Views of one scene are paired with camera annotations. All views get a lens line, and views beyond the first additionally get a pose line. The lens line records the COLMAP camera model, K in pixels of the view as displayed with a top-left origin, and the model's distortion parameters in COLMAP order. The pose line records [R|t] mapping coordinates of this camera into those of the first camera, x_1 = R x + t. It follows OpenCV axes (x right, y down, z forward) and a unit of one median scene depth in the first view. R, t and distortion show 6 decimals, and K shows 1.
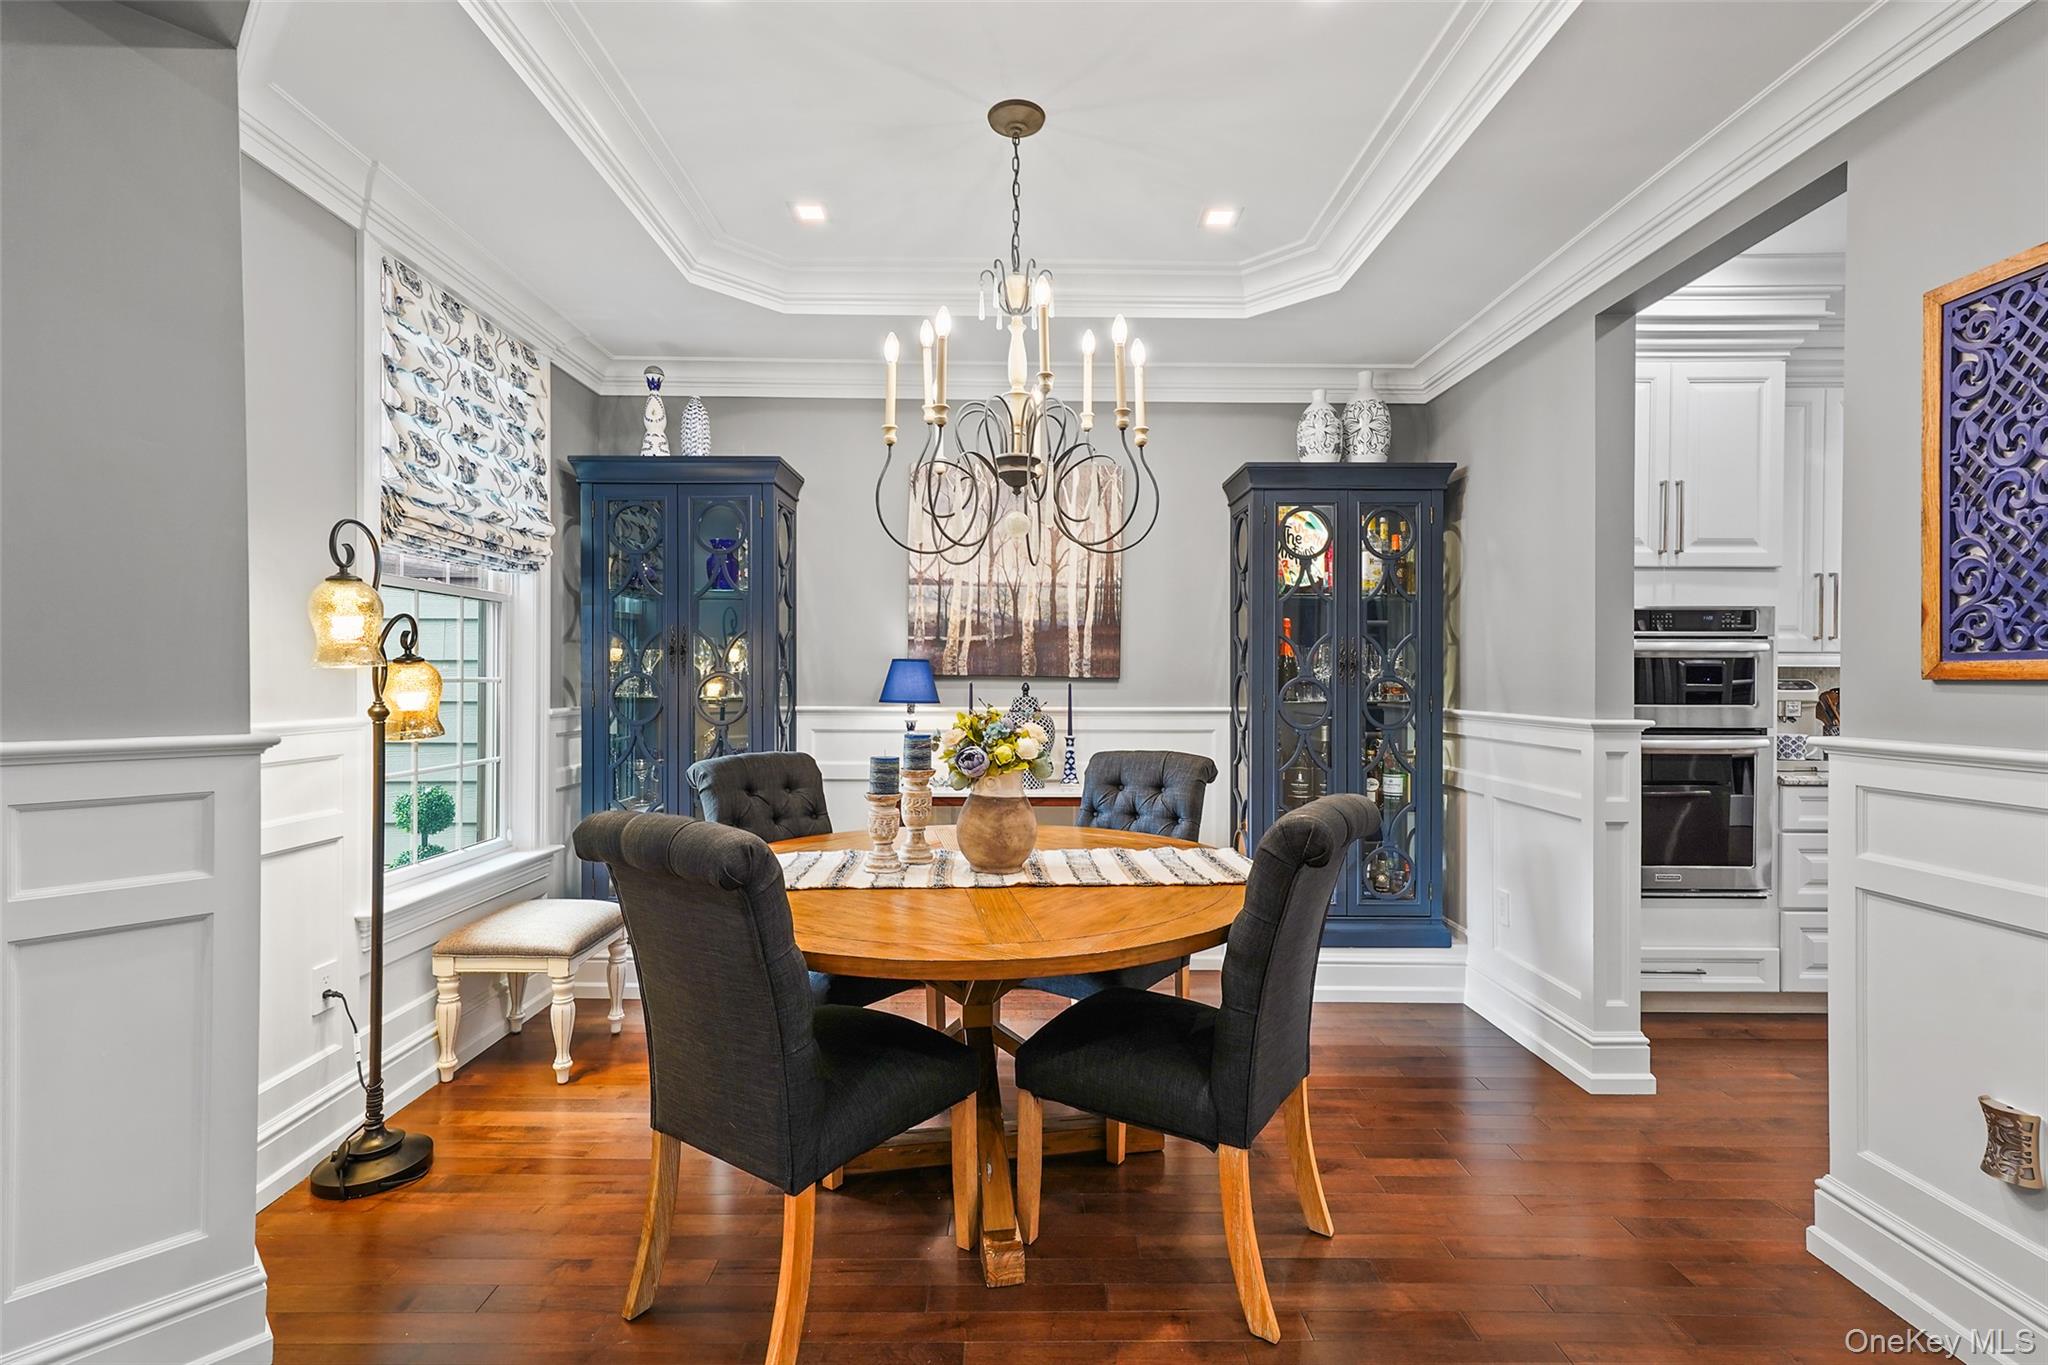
lens RADIAL K [[939.5, 0, 1022.4], [0, 939.5, 688.1], [0, 0, 1]] dist [0.010932, 0.002603]
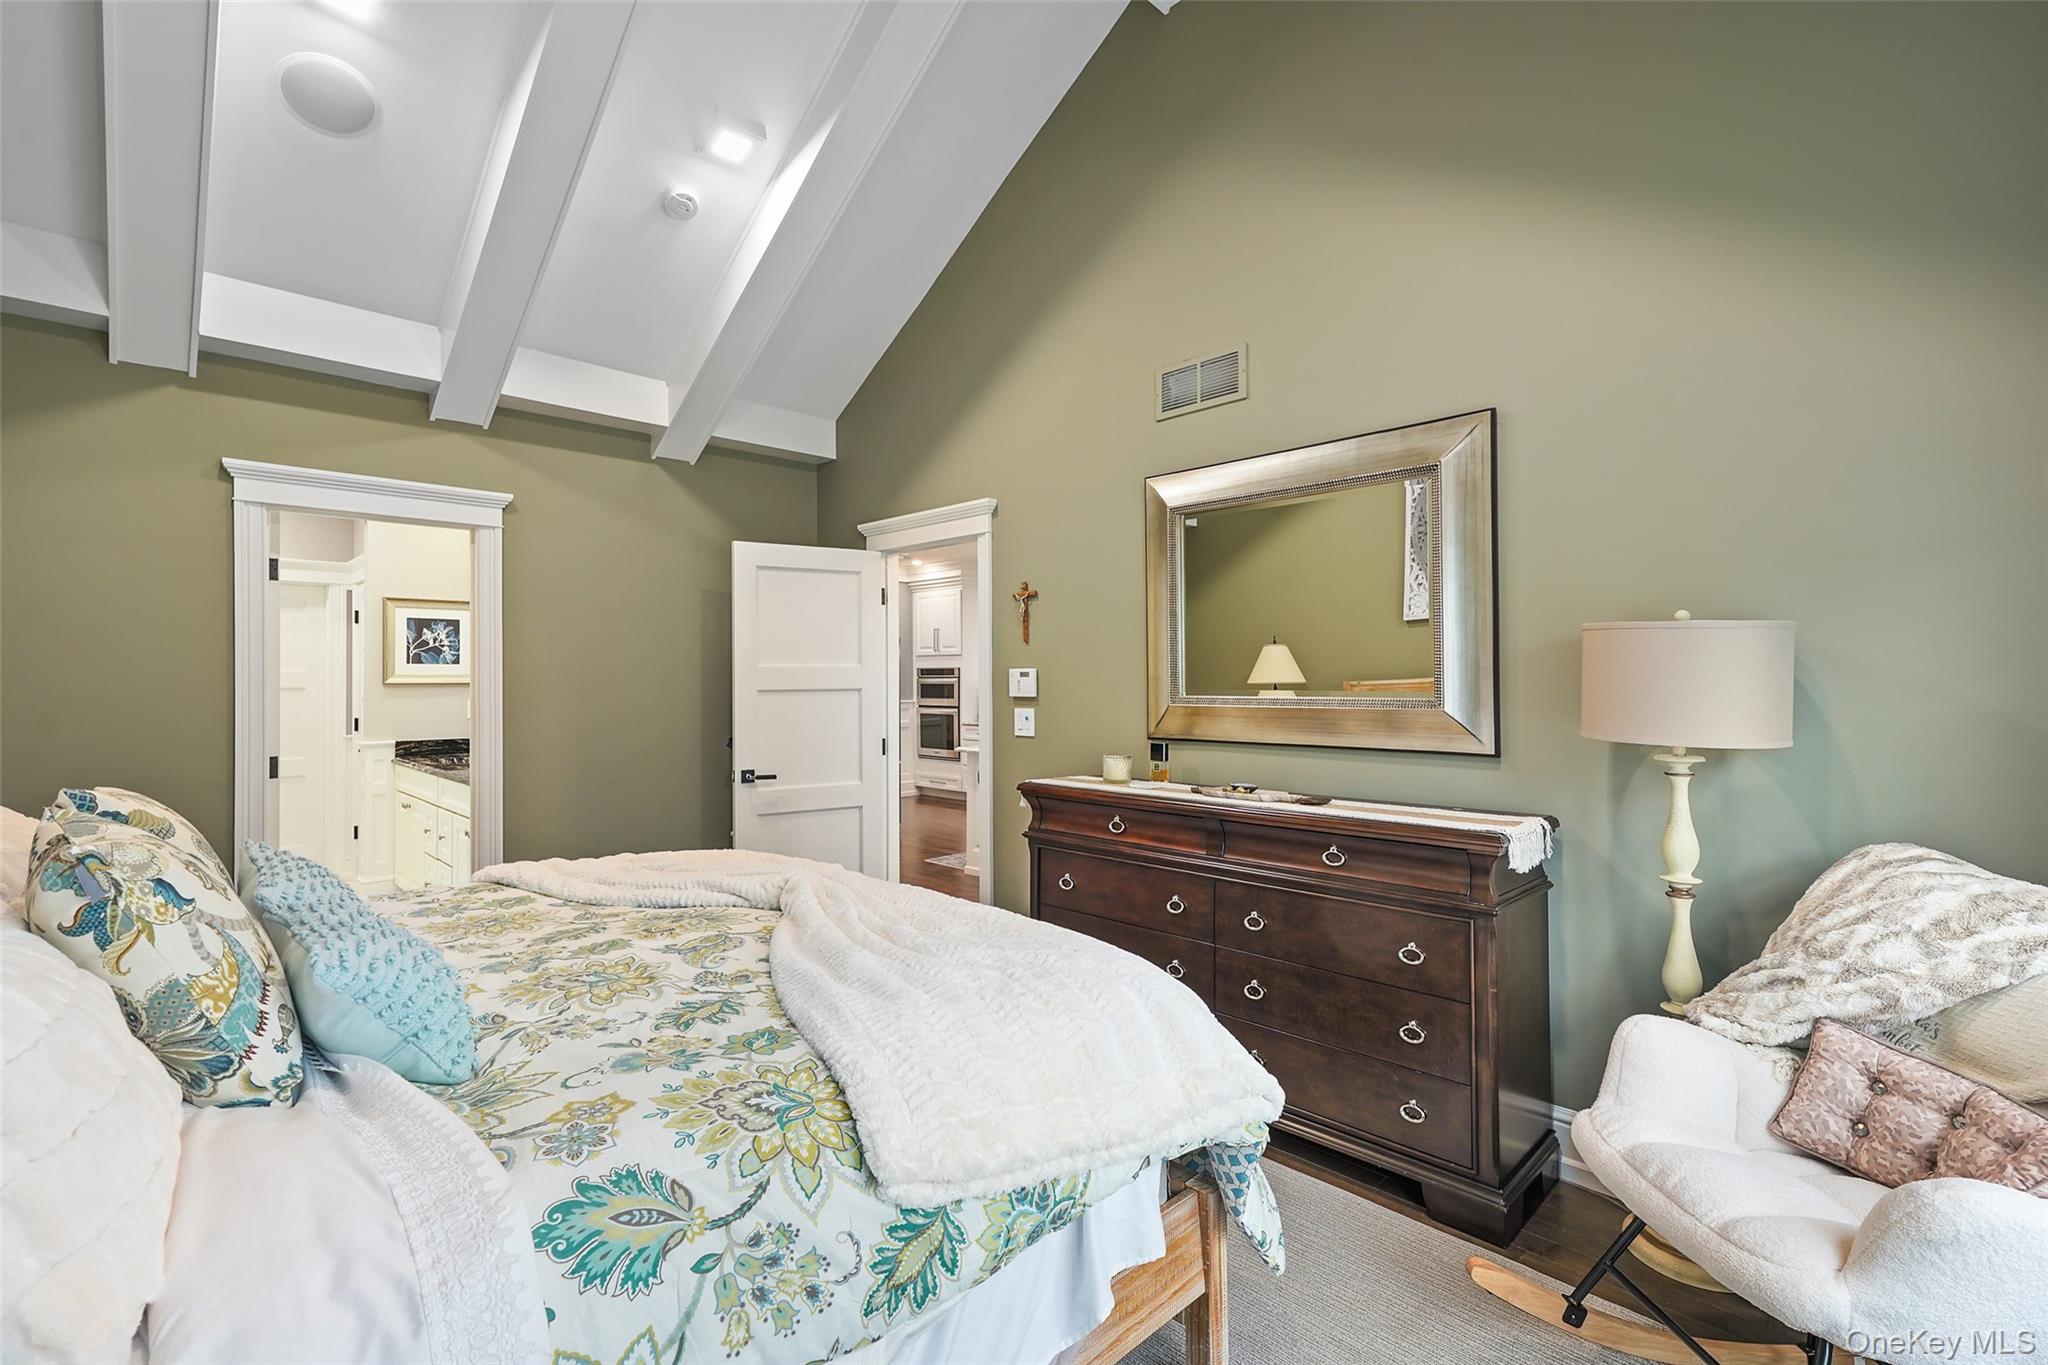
lens RADIAL K [[939.5, 0, 1023.2], [0, 939.5, 674.4], [0, 0, 1]] dist [0.010932, 0.002603]
pose [[0.692597, -0.004538, -0.721311, 3.198357], [0.002070, 0.999989, -0.004305, -0.050551], [0.721322, 0.001488, 0.692598, -0.986331]]
